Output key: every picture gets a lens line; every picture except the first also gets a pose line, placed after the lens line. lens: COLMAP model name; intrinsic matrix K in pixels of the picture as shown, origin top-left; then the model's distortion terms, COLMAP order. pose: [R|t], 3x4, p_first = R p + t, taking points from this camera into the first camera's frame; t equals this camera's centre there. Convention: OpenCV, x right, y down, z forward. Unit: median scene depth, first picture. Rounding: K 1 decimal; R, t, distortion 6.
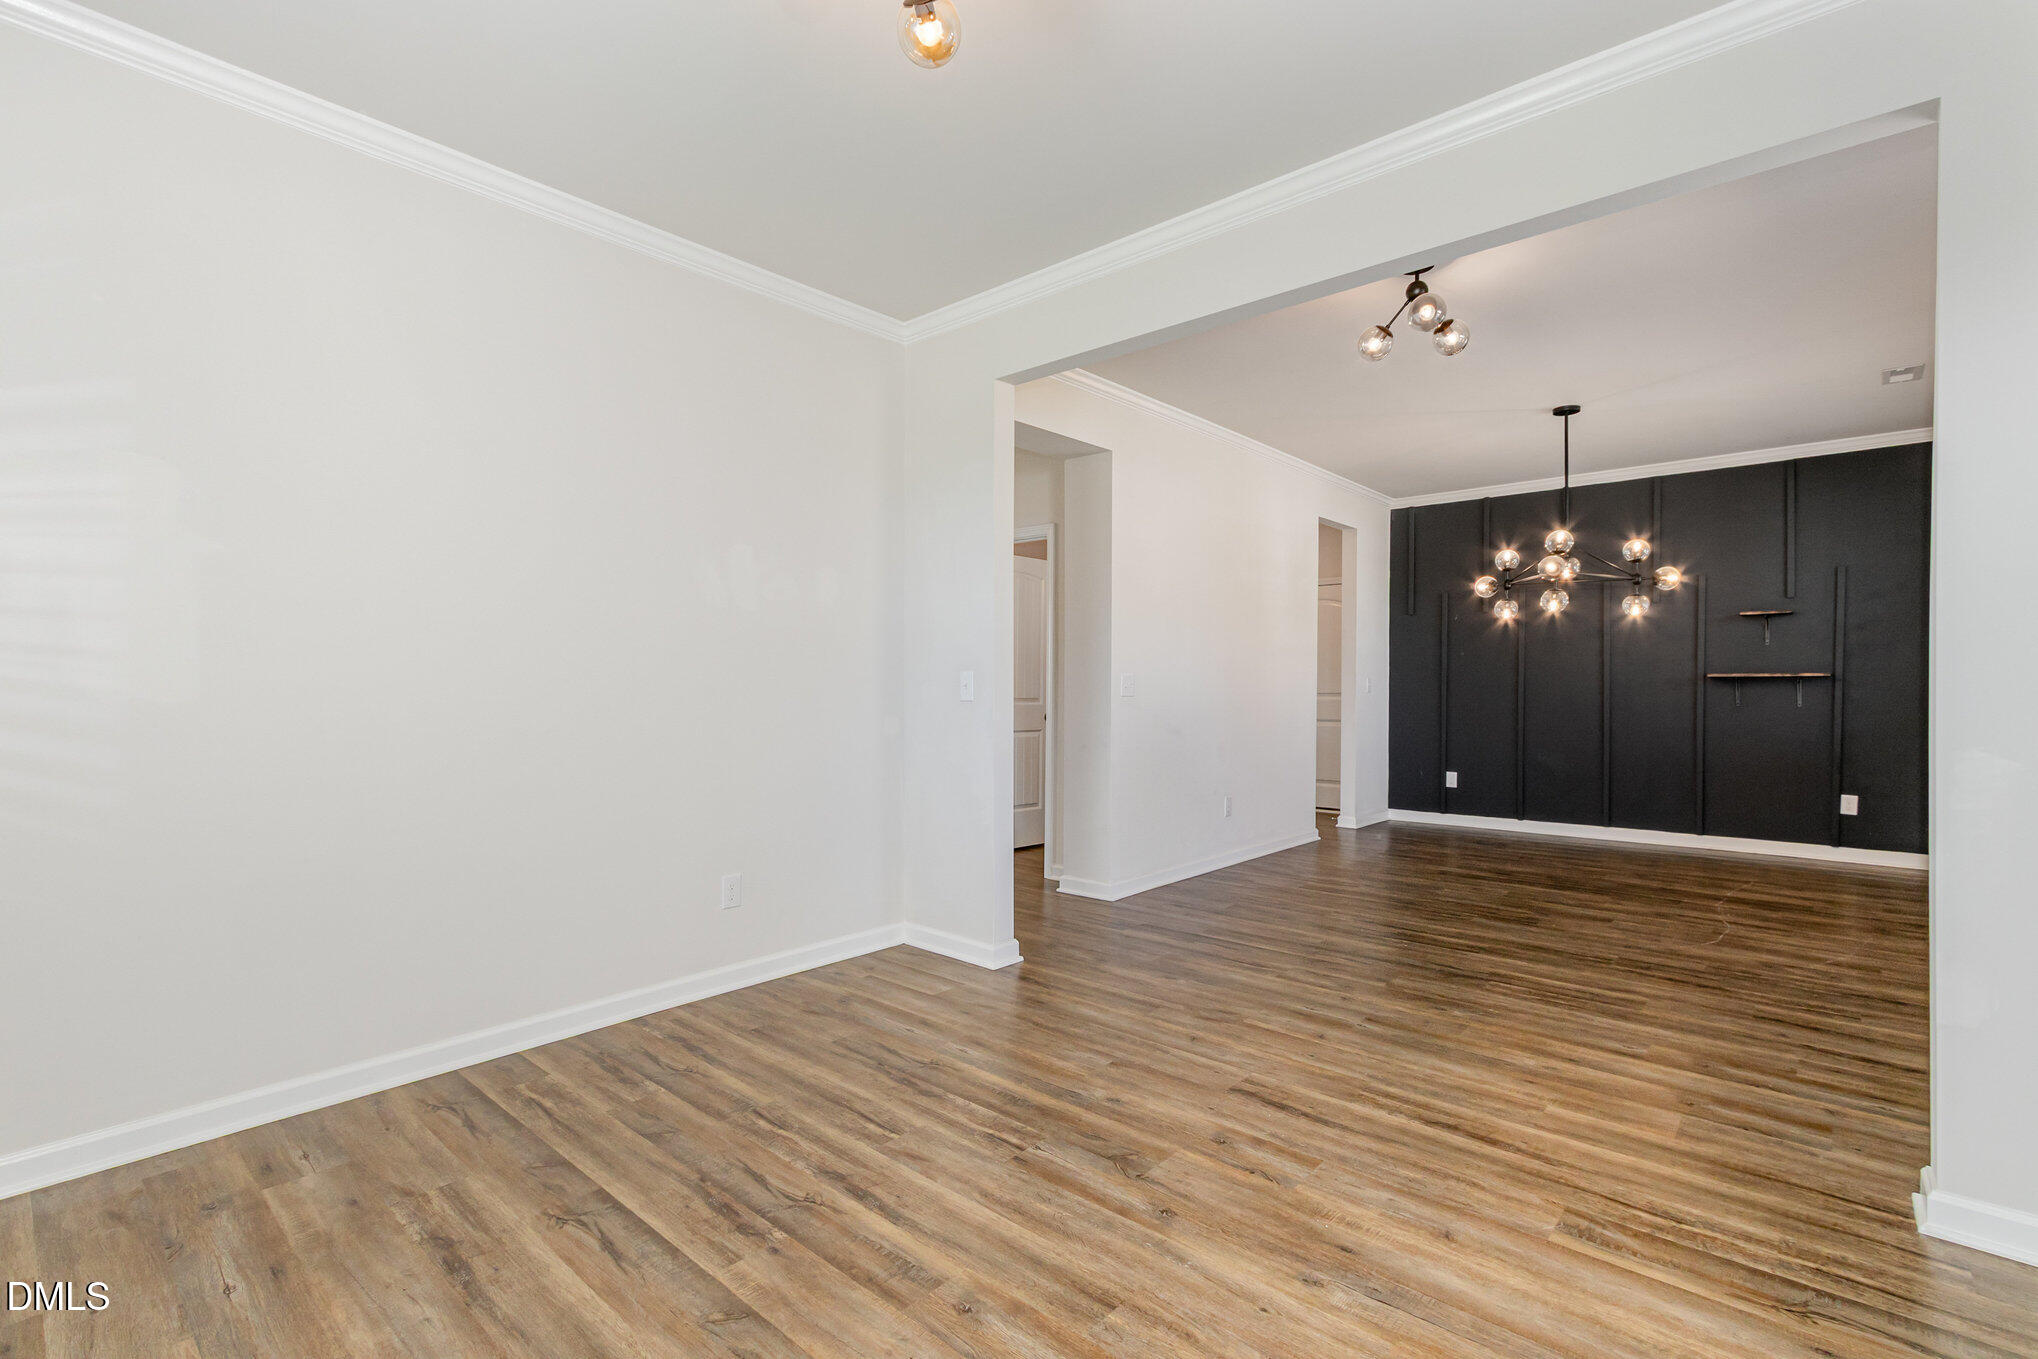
lens RADIAL K [[931.9, 0, 1007.7], [0, 931.9, 685.7], [0, 0, 1]] dist [0.000923, -0.000286]
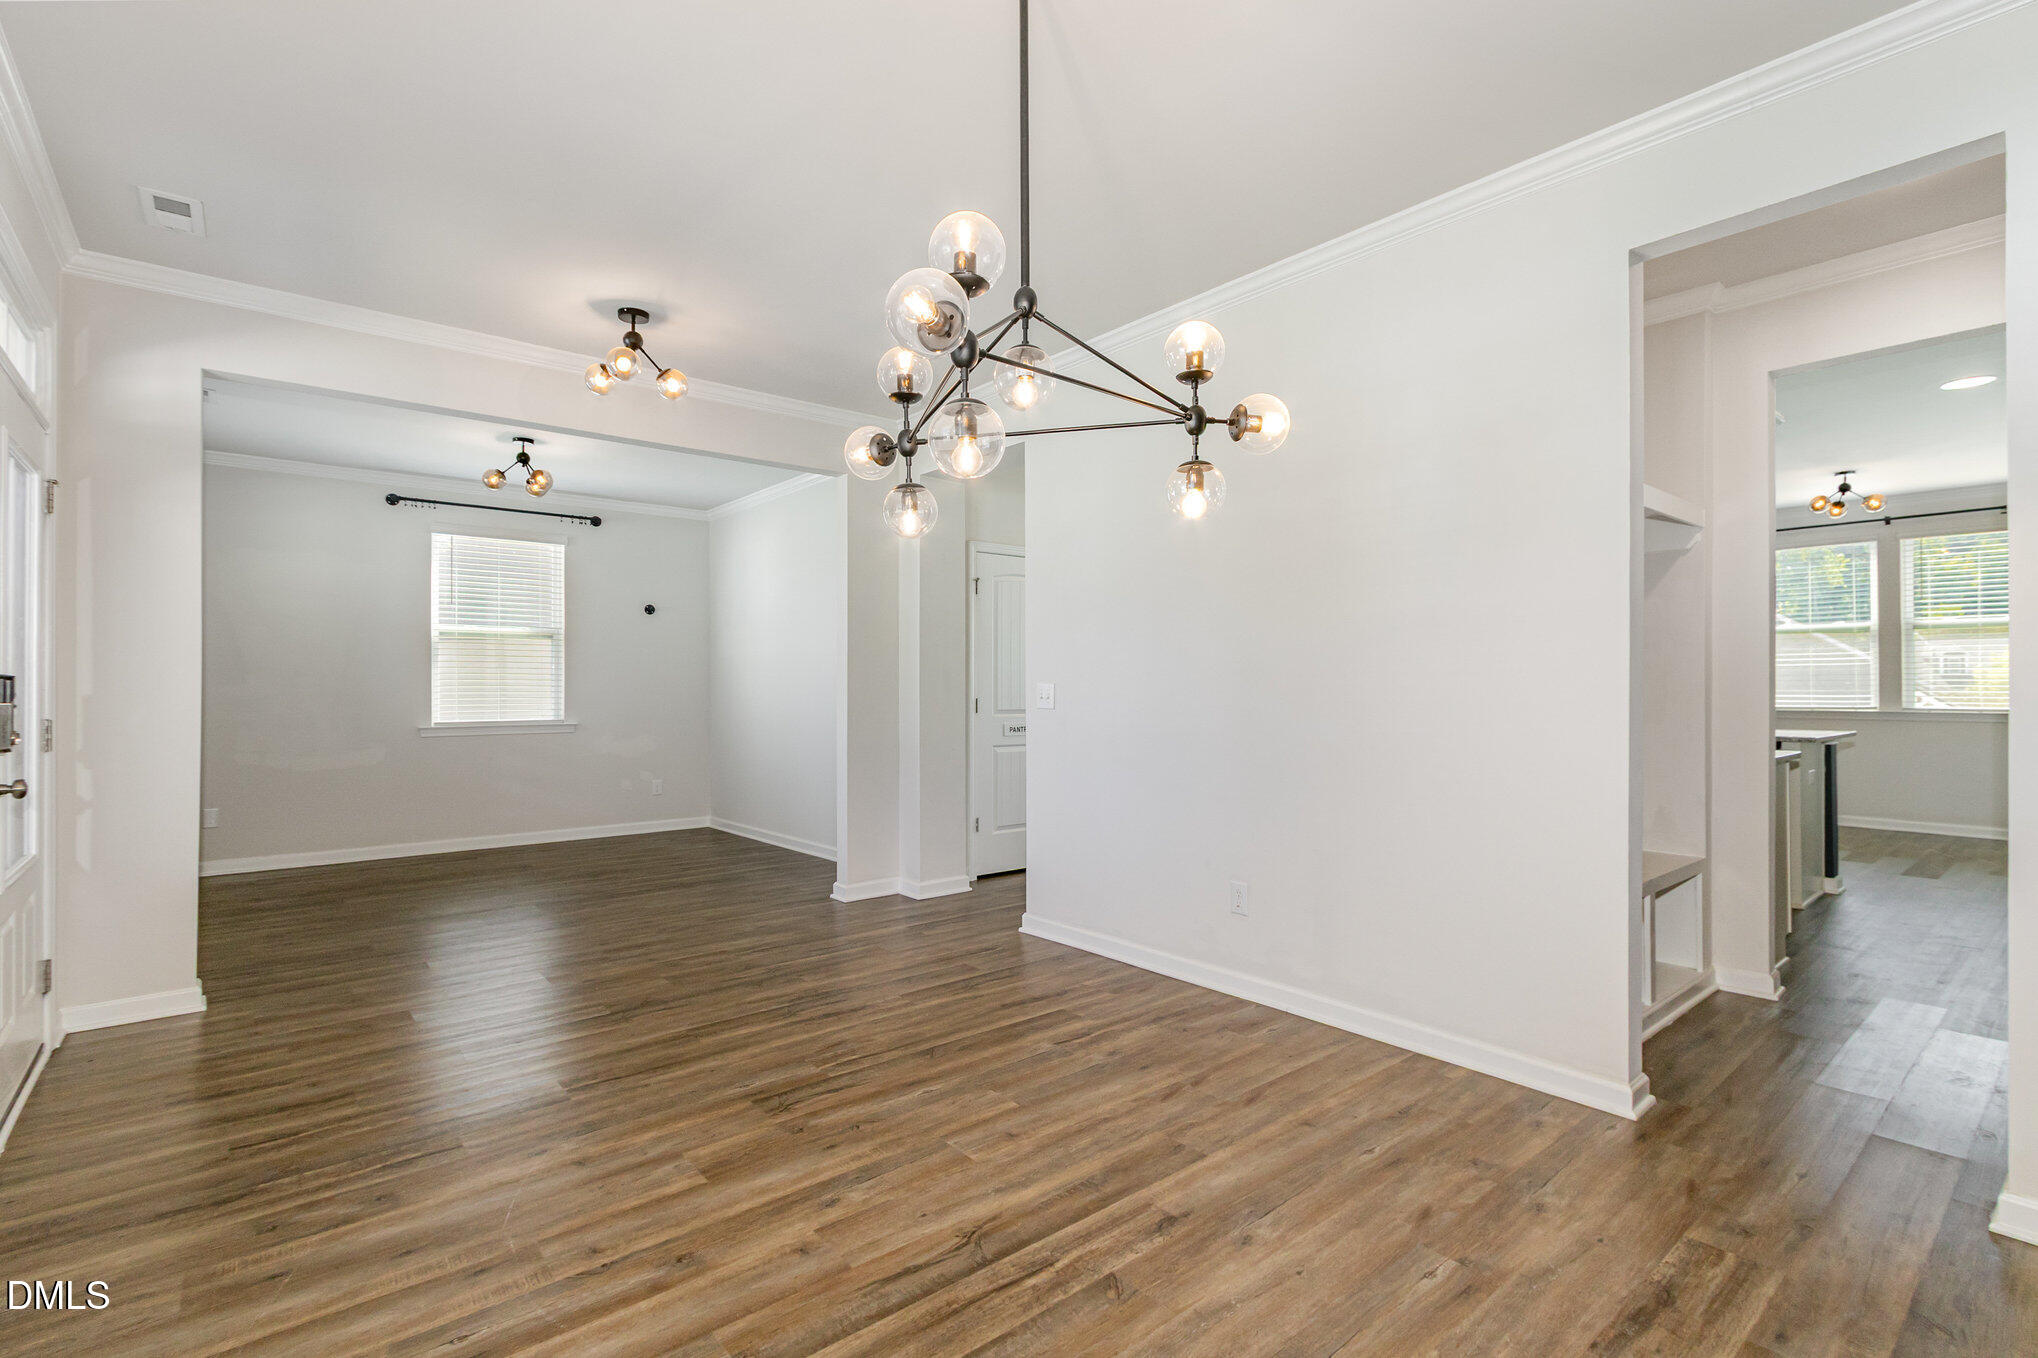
lens RADIAL K [[929.7, 0, 1017.4], [0, 929.7, 686.1], [0, 0, 1]] dist [0.000817, 0.000083]
pose [[-0.138057, -0.000909, -0.990424, 1.606408], [0.000039, 1.000000, -0.000923, -0.014487], [0.990424, -0.000166, -0.138056, 1.772446]]
